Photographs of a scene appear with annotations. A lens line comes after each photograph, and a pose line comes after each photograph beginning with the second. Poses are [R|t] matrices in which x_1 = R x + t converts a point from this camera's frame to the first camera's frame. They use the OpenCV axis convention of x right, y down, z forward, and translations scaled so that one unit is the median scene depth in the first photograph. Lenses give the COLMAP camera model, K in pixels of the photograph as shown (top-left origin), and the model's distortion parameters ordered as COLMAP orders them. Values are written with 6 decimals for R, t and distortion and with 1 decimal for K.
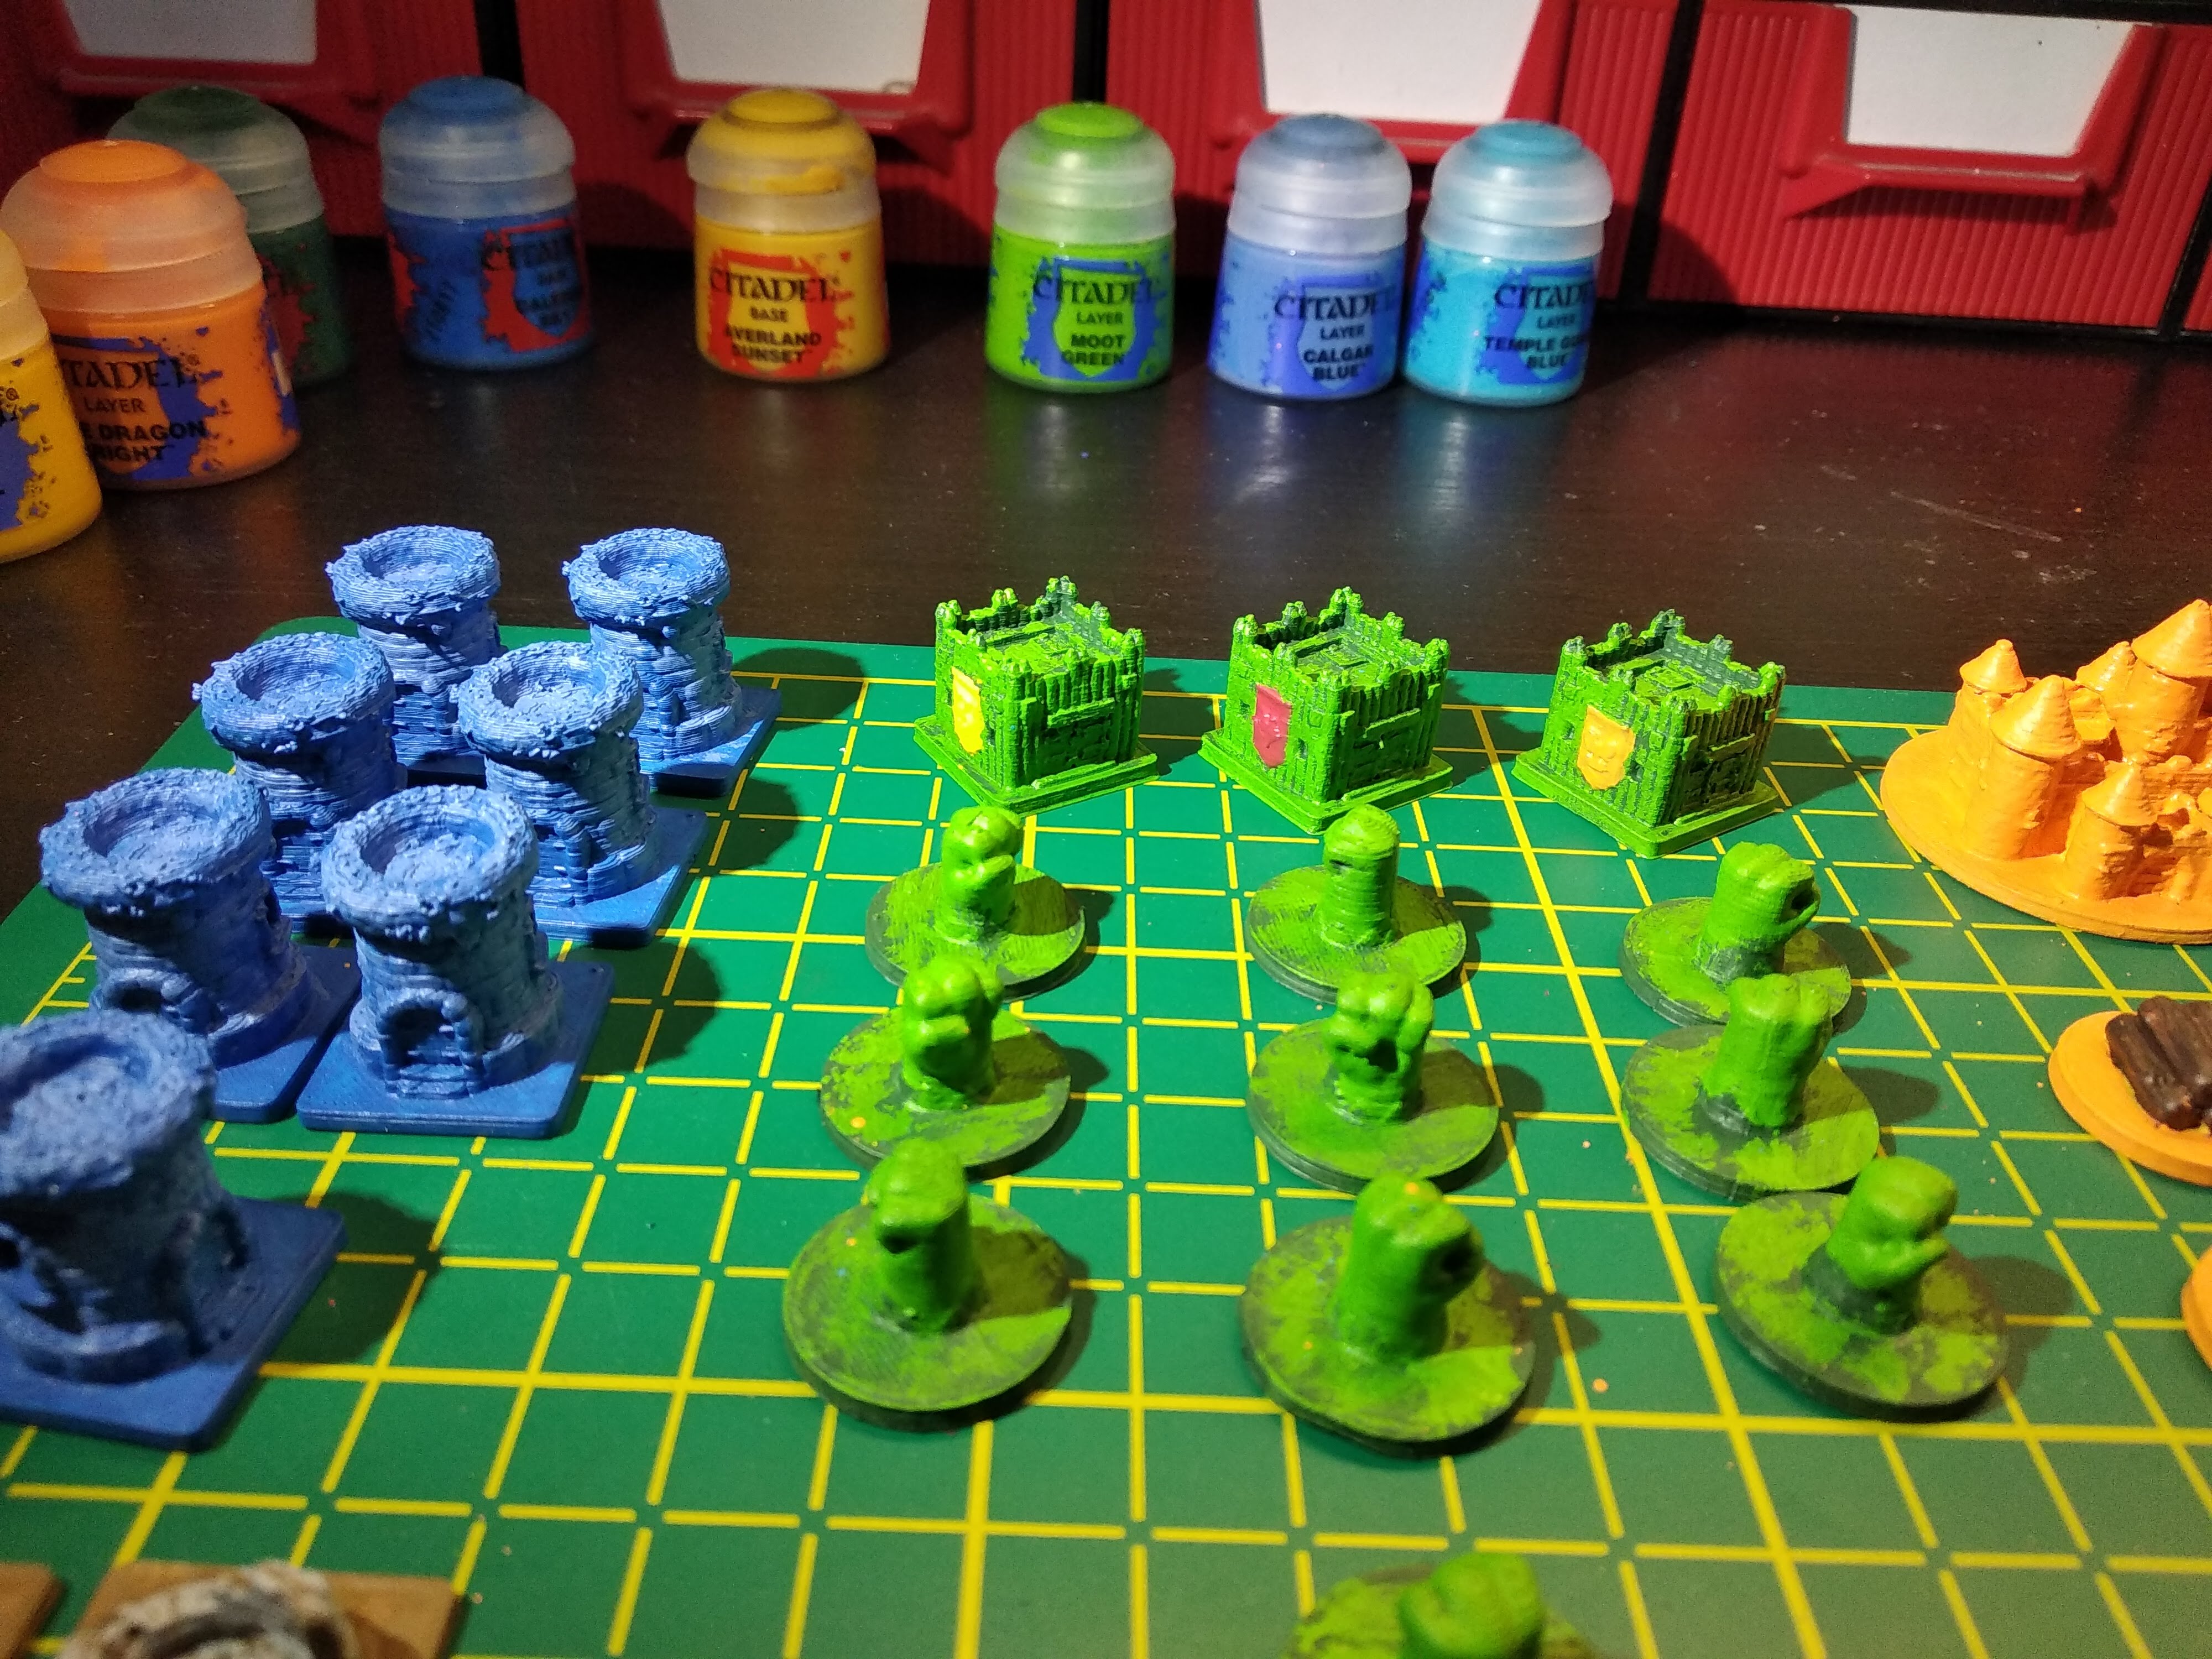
lens RADIAL K [[1731.4, 0, 1115.5], [0, 1731.4, 848.1], [0, 0, 1]] dist [0.026319, -0.060419]
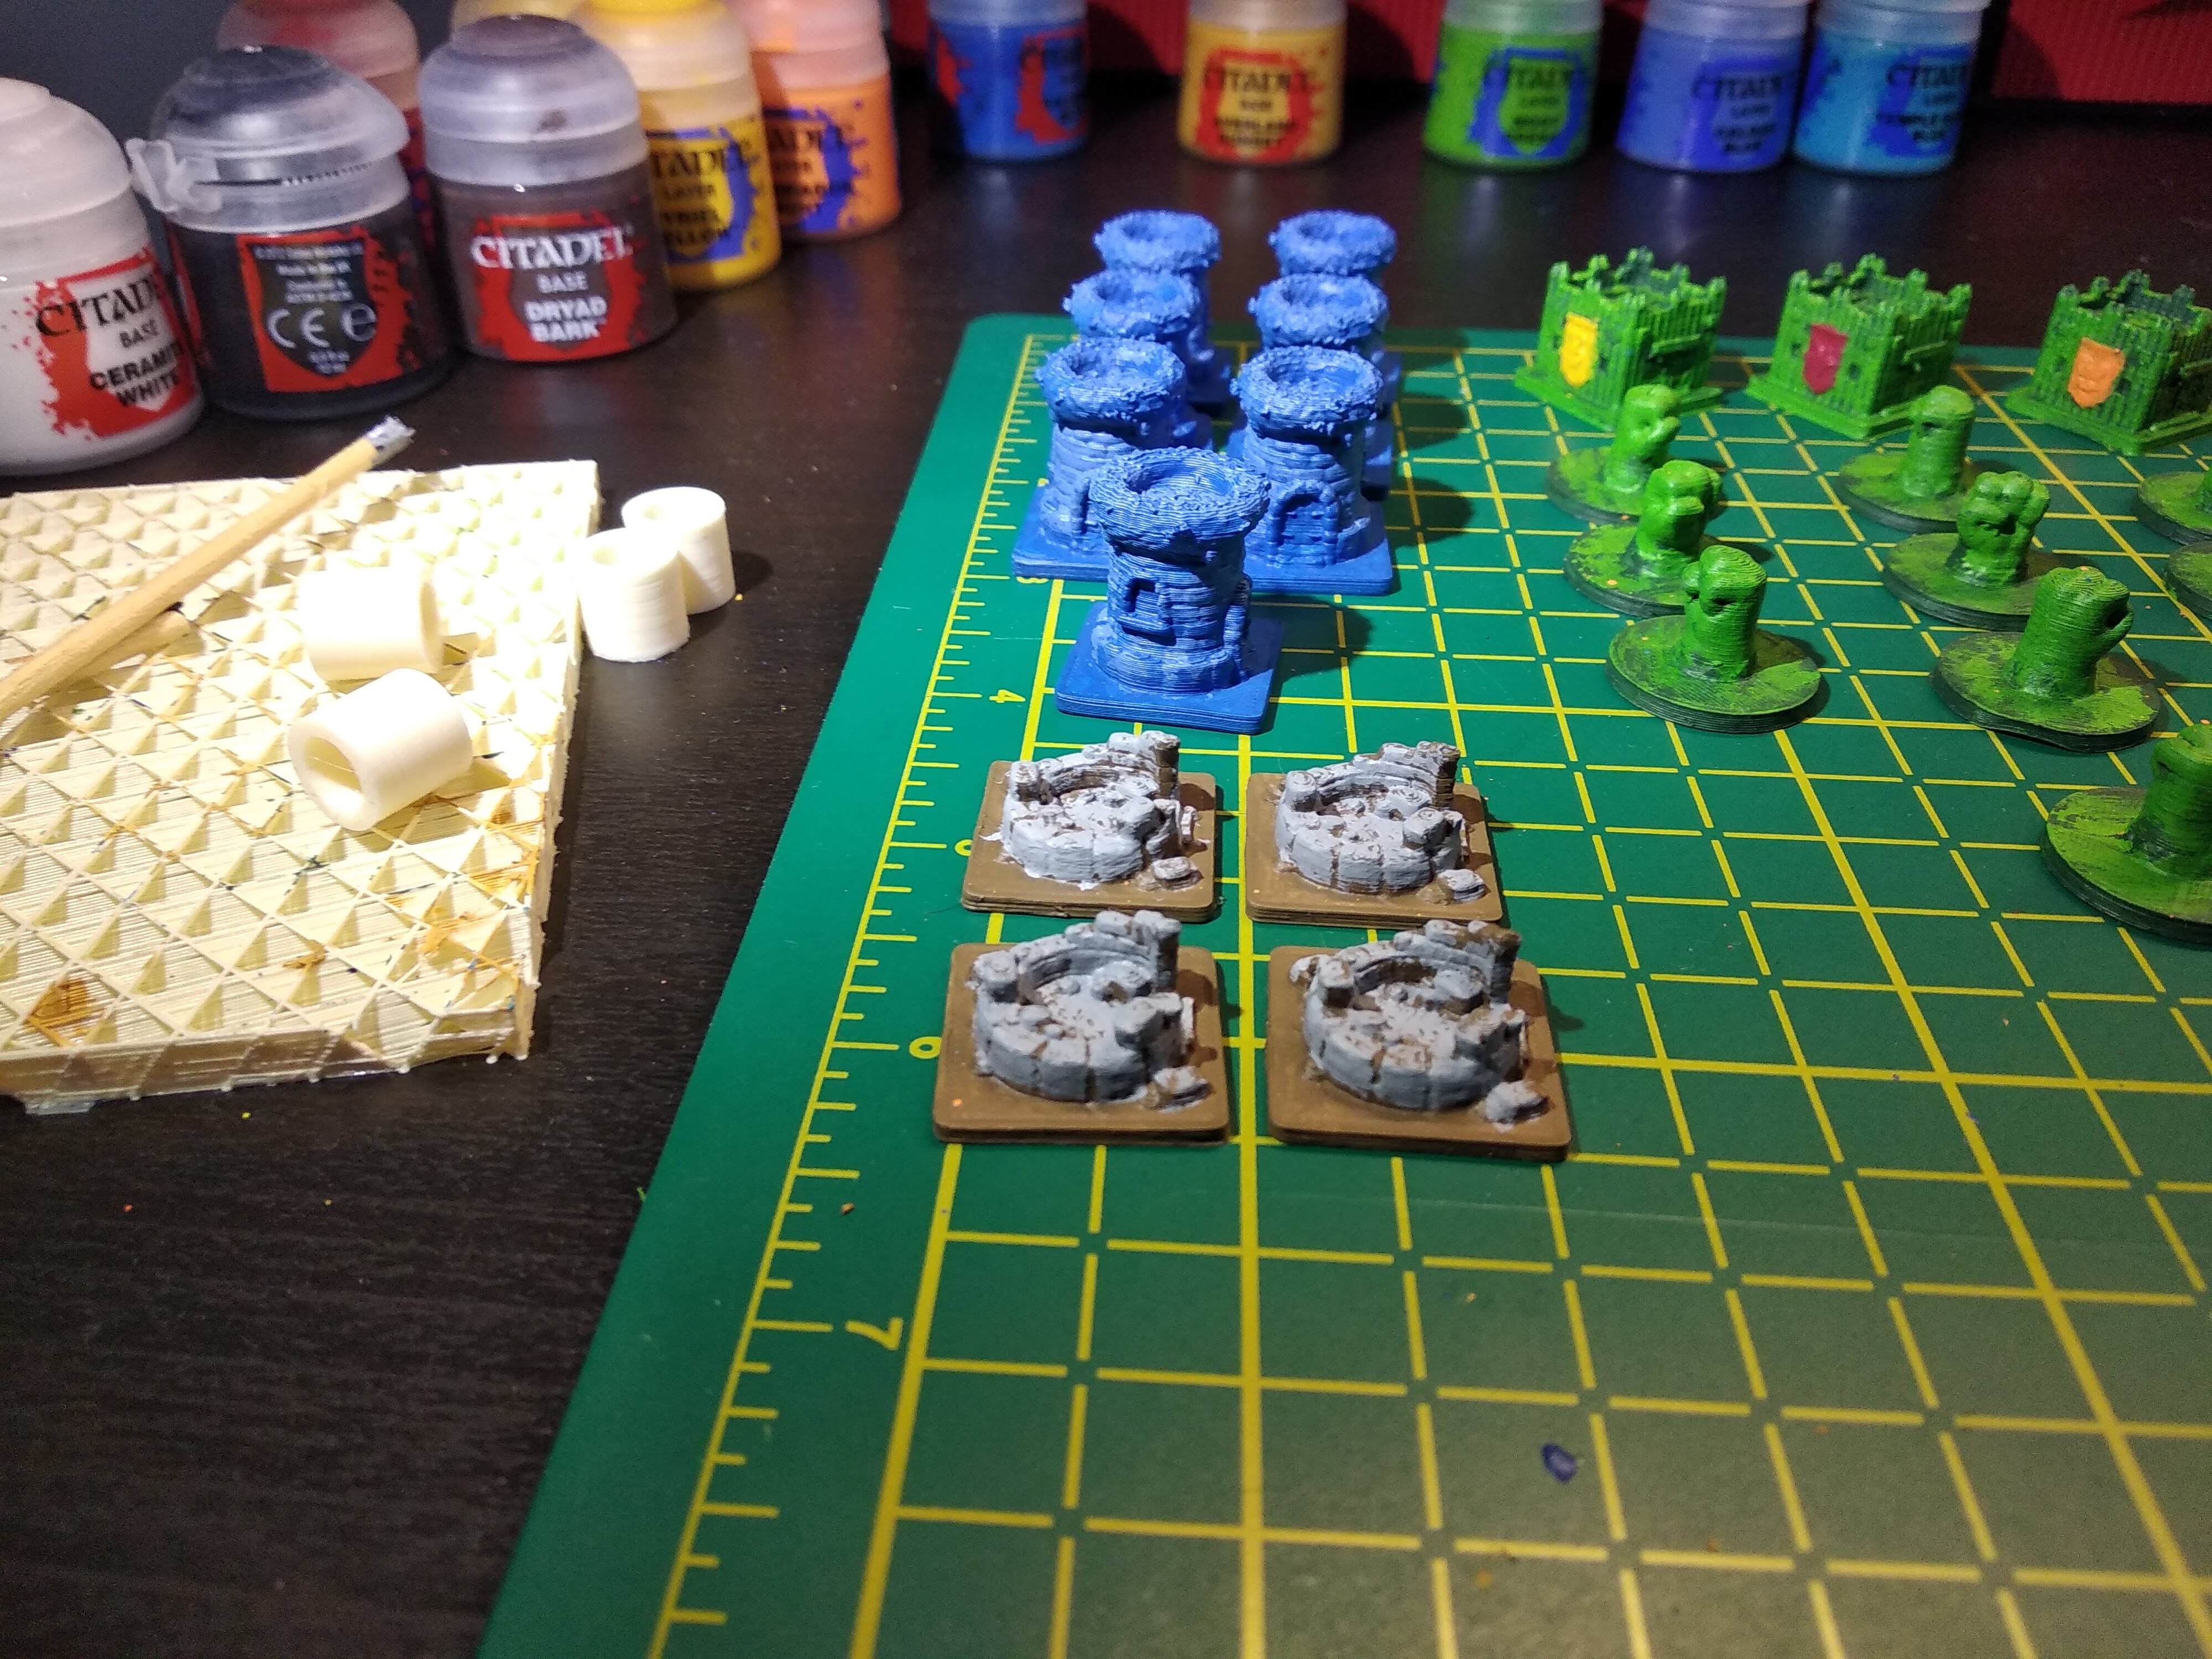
lens RADIAL K [[1731.4, 0, 1107.0], [0, 1731.4, 851.5], [0, 0, 1]] dist [0.026319, -0.060419]
pose [[0.997583, 0.004175, -0.069356, -0.258076], [-0.001645, 0.999332, 0.036500, 0.184167], [0.069462, -0.036298, 0.996924, -0.233956]]
